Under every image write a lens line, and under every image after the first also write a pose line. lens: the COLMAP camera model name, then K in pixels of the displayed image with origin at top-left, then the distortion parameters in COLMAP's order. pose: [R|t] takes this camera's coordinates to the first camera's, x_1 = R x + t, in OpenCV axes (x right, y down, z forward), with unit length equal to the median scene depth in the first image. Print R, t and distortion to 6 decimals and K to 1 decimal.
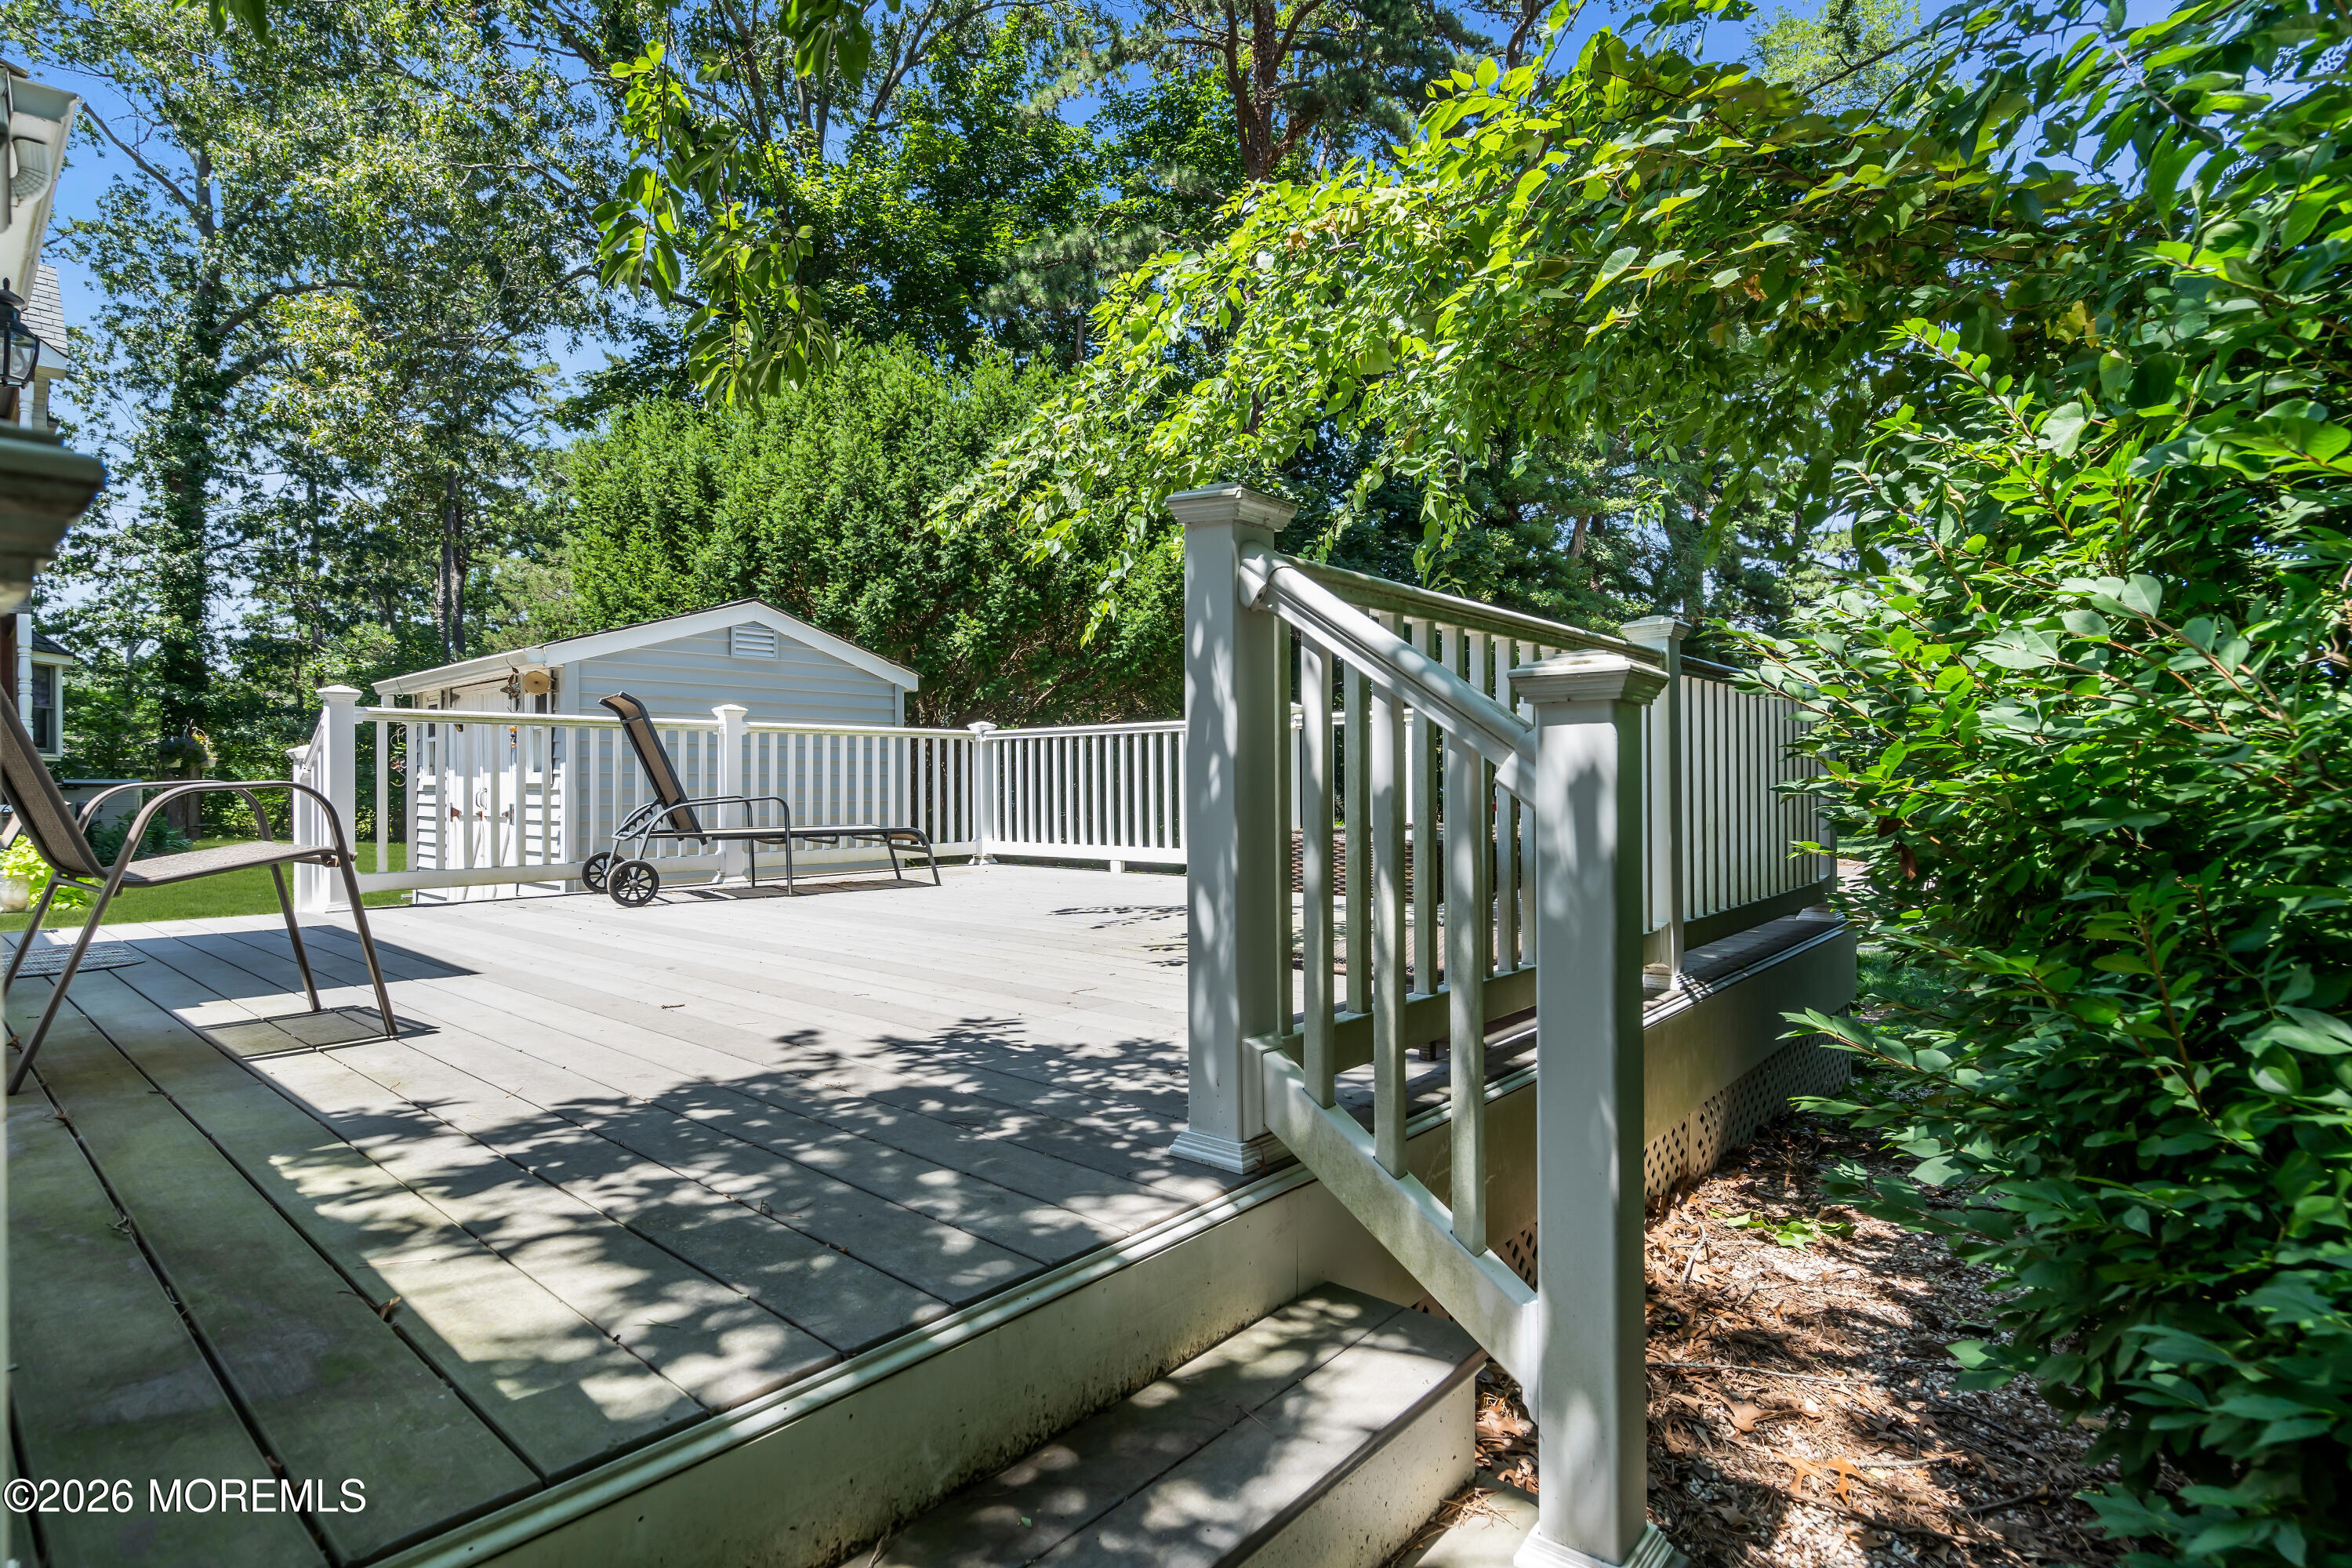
lens RADIAL K [[1172.8, 0, 1166.9], [0, 1172.8, 781.4], [0, 0, 1]] dist [0.000546, 0.004063]
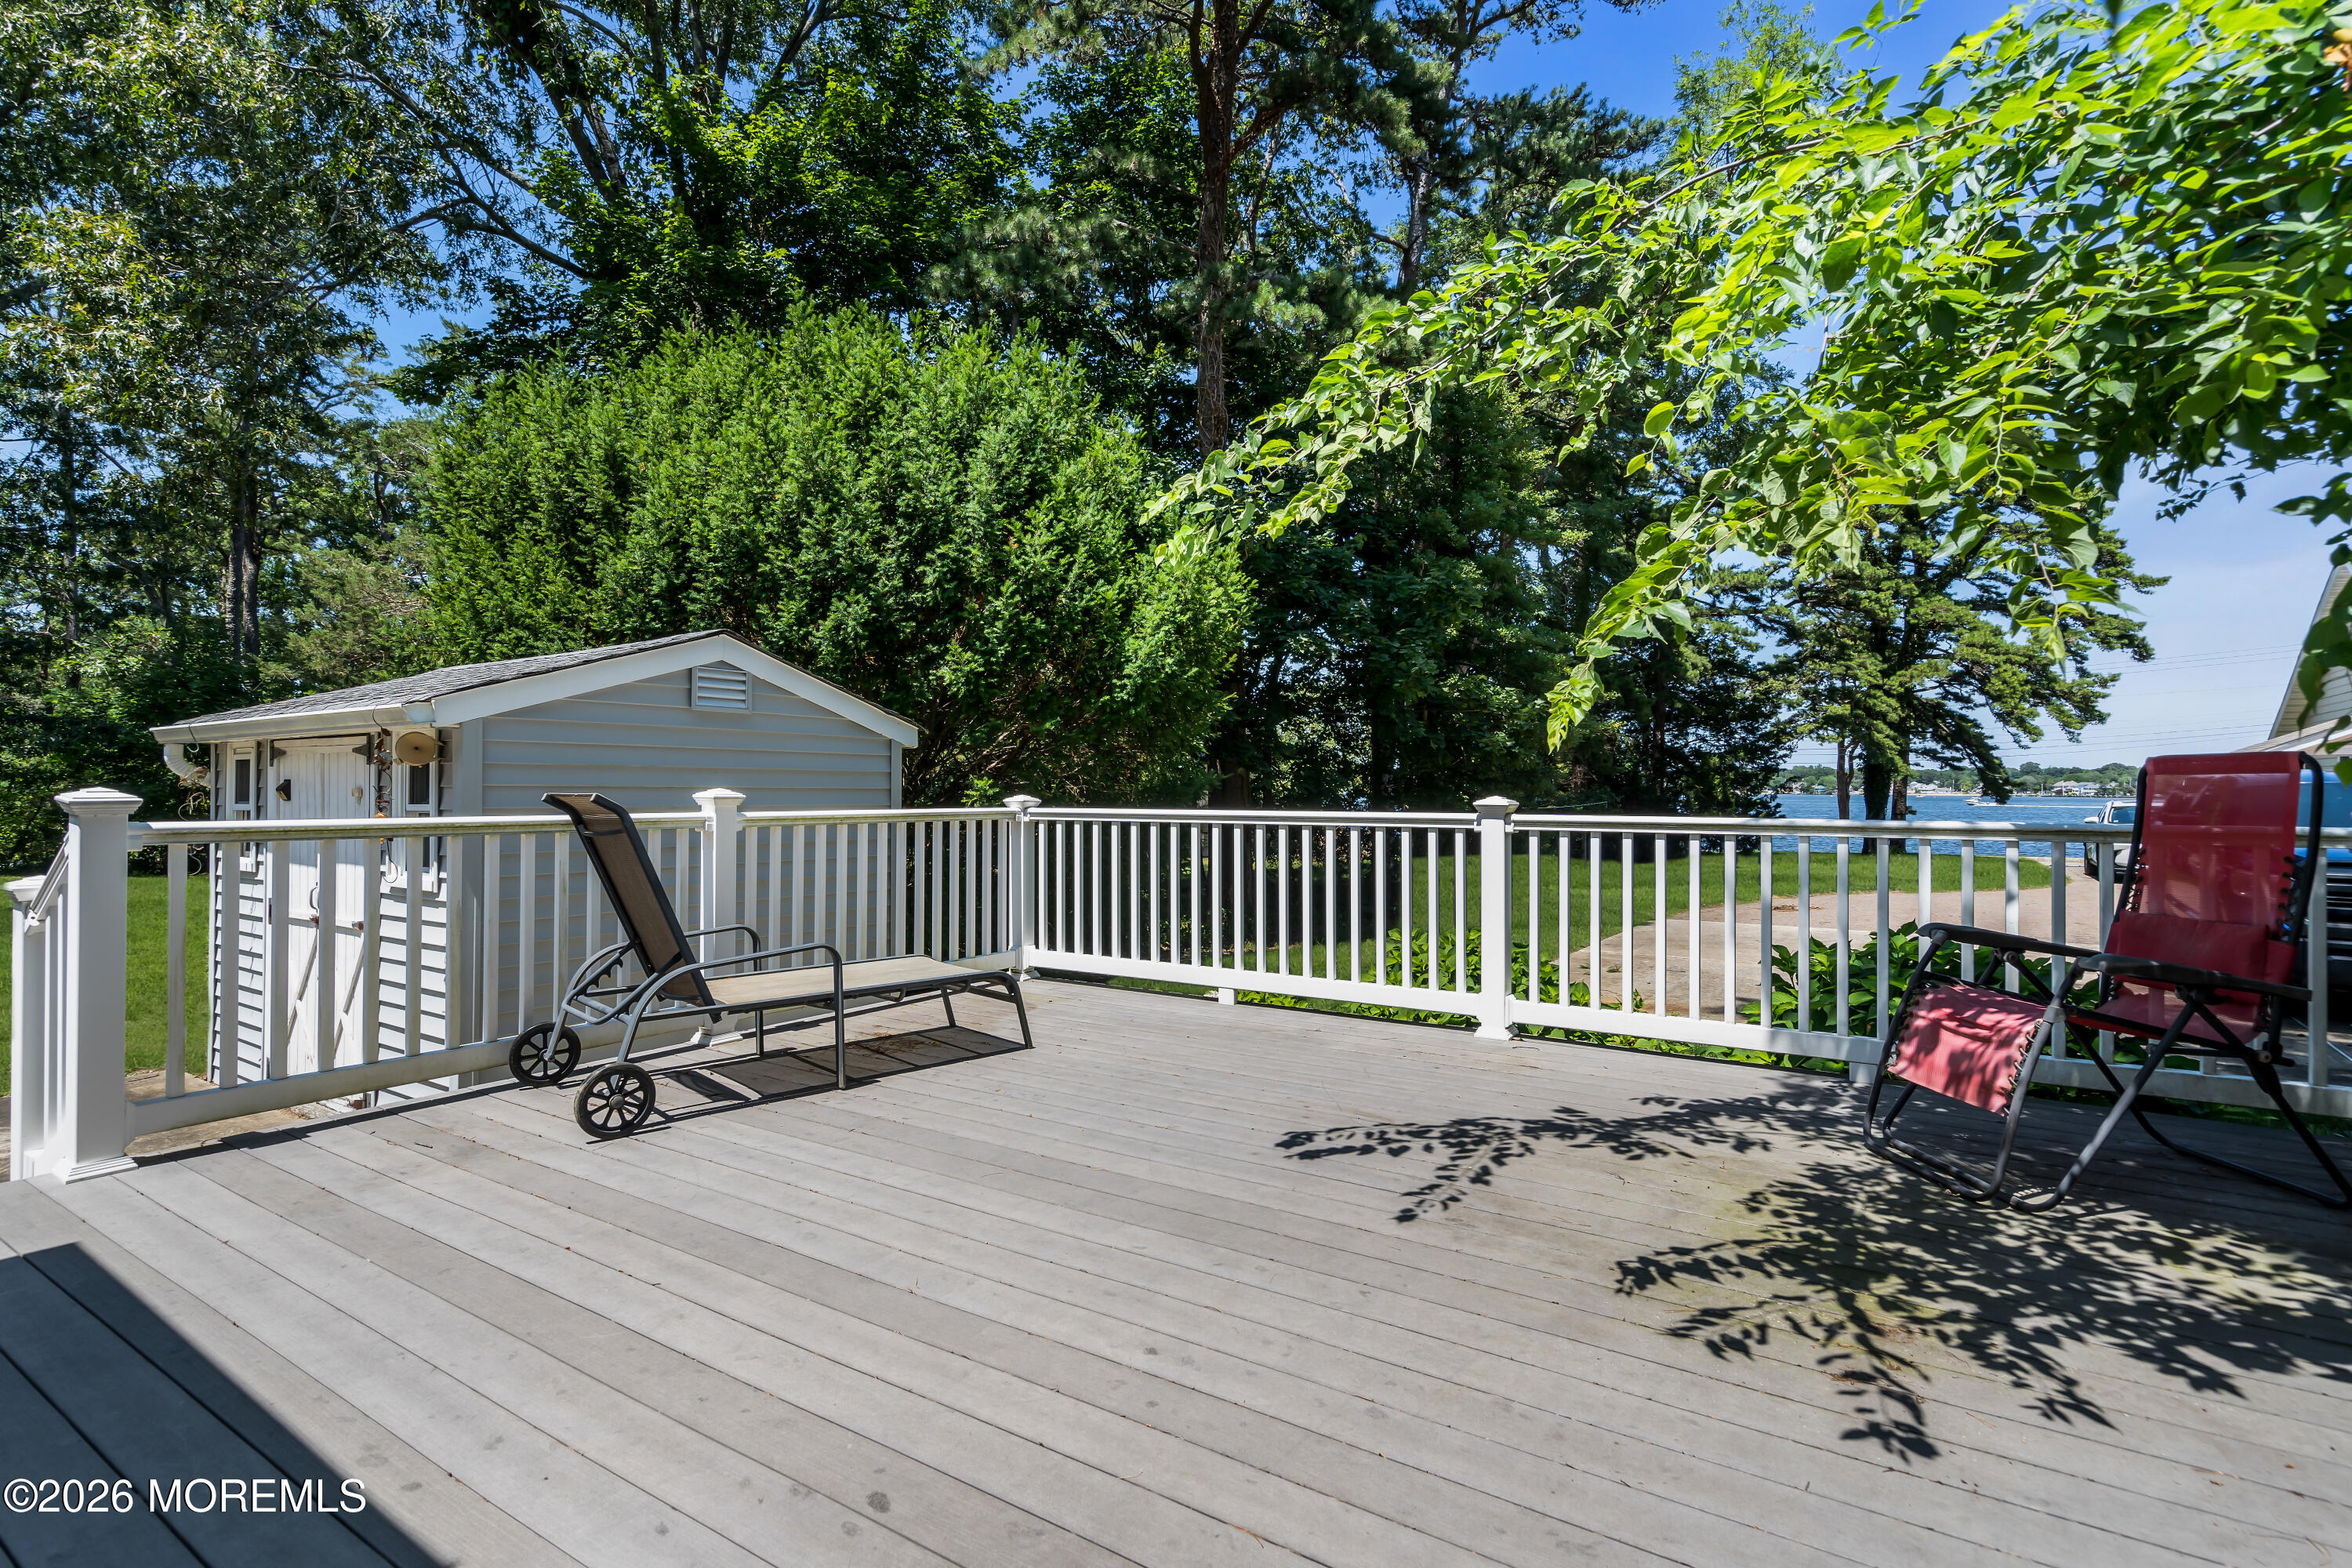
lens RADIAL K [[1172.8, 0, 1178.0], [0, 1172.8, 774.6], [0, 0, 1]] dist [0.000546, 0.004063]
pose [[0.991533, 0.009947, 0.129475, -0.115973], [-0.007913, 0.999837, -0.016211, -0.038971], [-0.129615, 0.015049, 0.991450, 0.162847]]
